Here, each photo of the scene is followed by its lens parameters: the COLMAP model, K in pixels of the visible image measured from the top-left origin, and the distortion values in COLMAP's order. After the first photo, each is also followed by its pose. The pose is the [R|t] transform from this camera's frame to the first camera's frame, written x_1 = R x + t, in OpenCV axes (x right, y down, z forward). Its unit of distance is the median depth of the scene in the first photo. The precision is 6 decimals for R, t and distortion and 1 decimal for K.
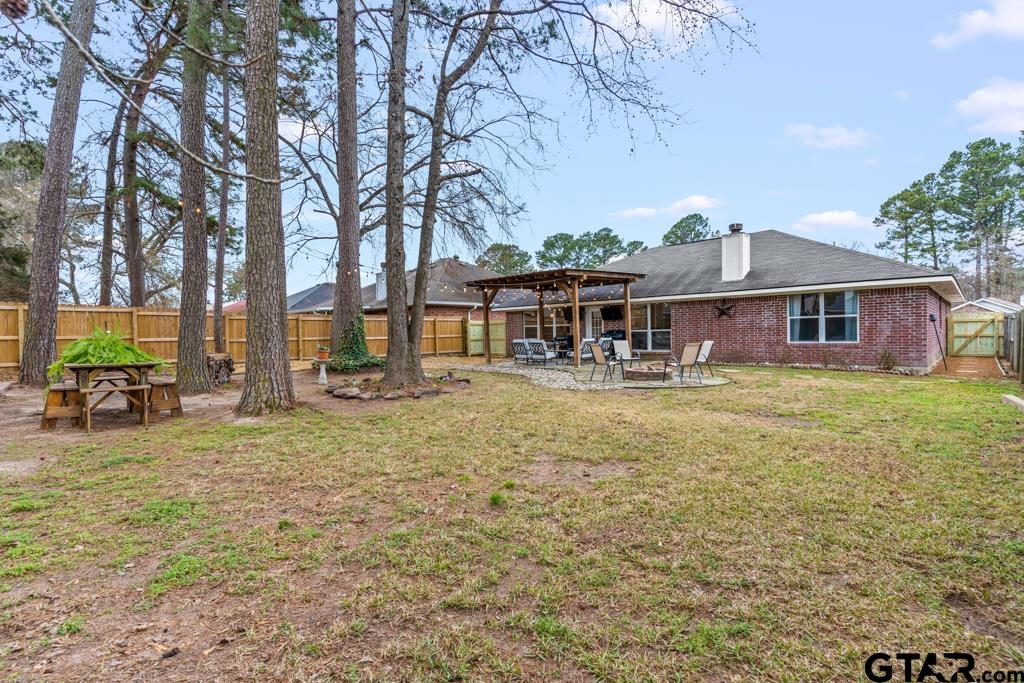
lens RADIAL K [[492.6, 0, 509.9], [0, 492.6, 336.2], [0, 0, 1]] dist [0.003028, -0.000431]
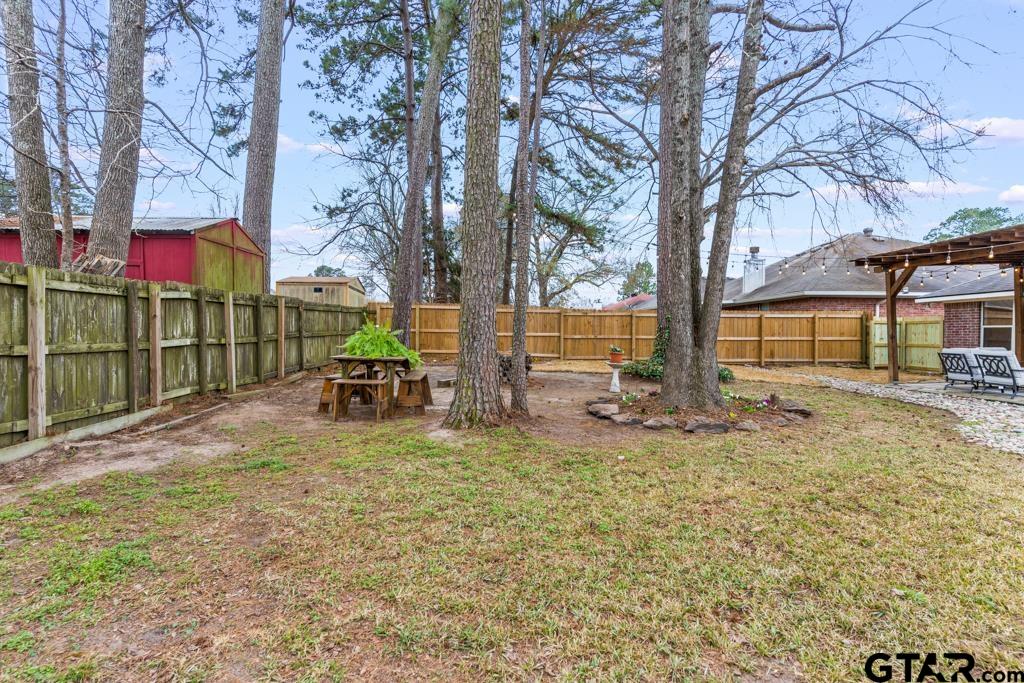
lens RADIAL K [[492.6, 0, 509.9], [0, 492.6, 336.2], [0, 0, 1]] dist [0.003028, -0.000431]
pose [[0.713223, 0.026996, -0.700417, 0.051595], [-0.023777, 0.999615, 0.014316, -0.003720], [0.700534, 0.006443, 0.713590, 0.186189]]
